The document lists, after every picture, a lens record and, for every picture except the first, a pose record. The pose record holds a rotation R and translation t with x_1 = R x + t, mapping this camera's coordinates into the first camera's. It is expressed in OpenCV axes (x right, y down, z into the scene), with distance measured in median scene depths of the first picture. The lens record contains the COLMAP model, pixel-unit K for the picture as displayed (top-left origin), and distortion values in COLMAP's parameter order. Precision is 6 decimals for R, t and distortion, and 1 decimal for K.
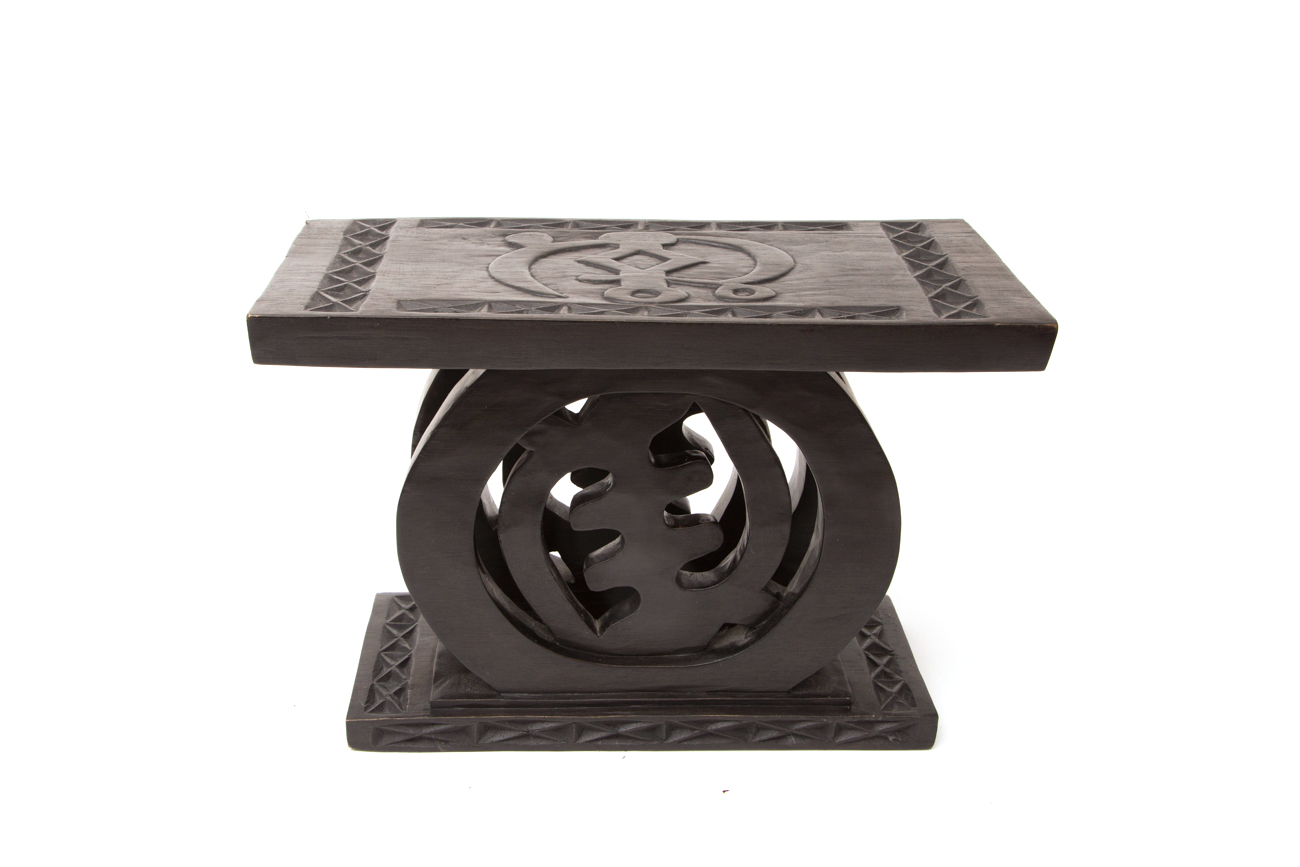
lens RADIAL K [[1422.7, 0, 588.3], [0, 1422.7, 422.0], [0, 0, 1]] dist [-0.050662, 0.000000]
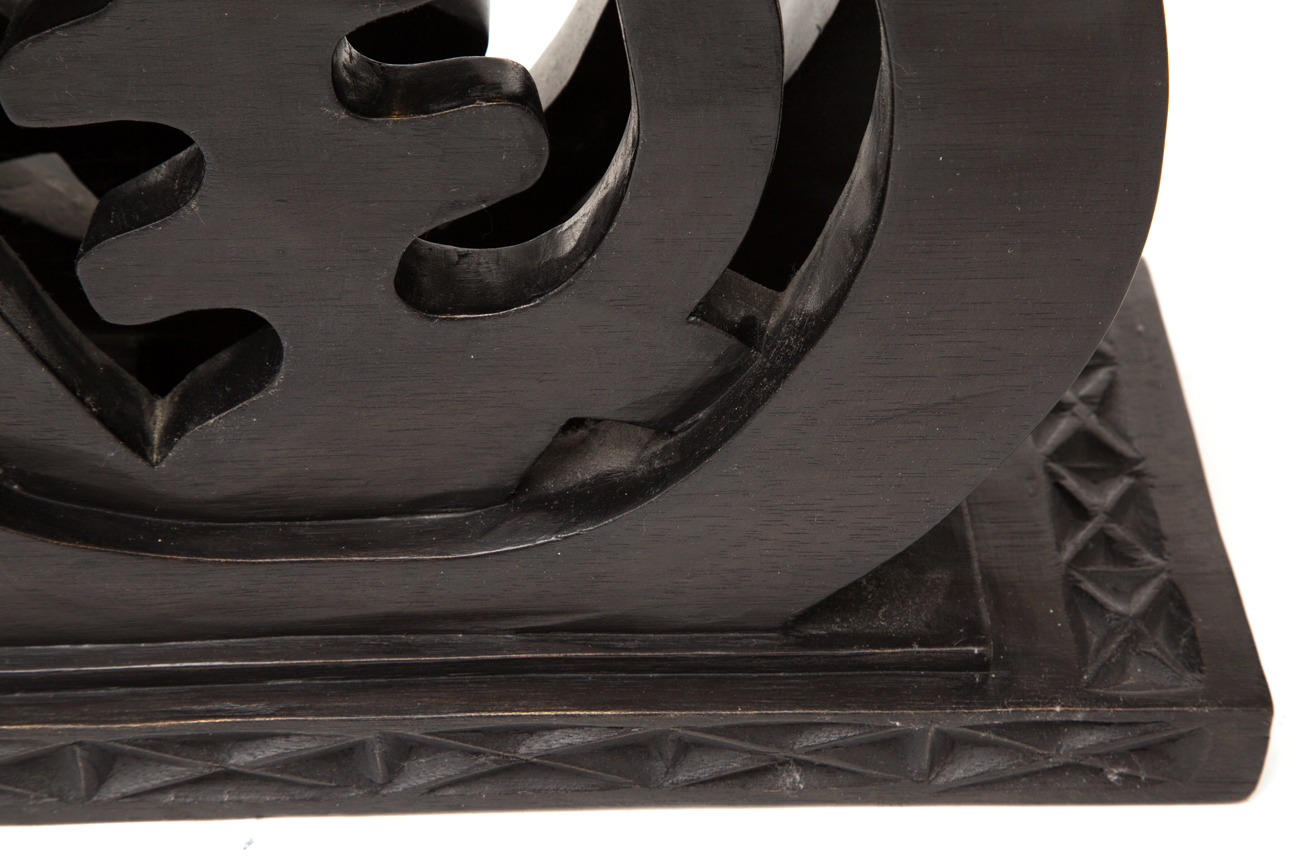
lens RADIAL K [[2944.9, 0, 651.5], [0, 2944.9, 432.9], [0, 0, 1]] dist [0.277206, 0.000000]
pose [[0.999847, -0.010811, 0.013755, 0.104526], [0.006712, 0.963102, 0.269053, -0.023887], [-0.016156, -0.268919, 0.963027, 0.395885]]
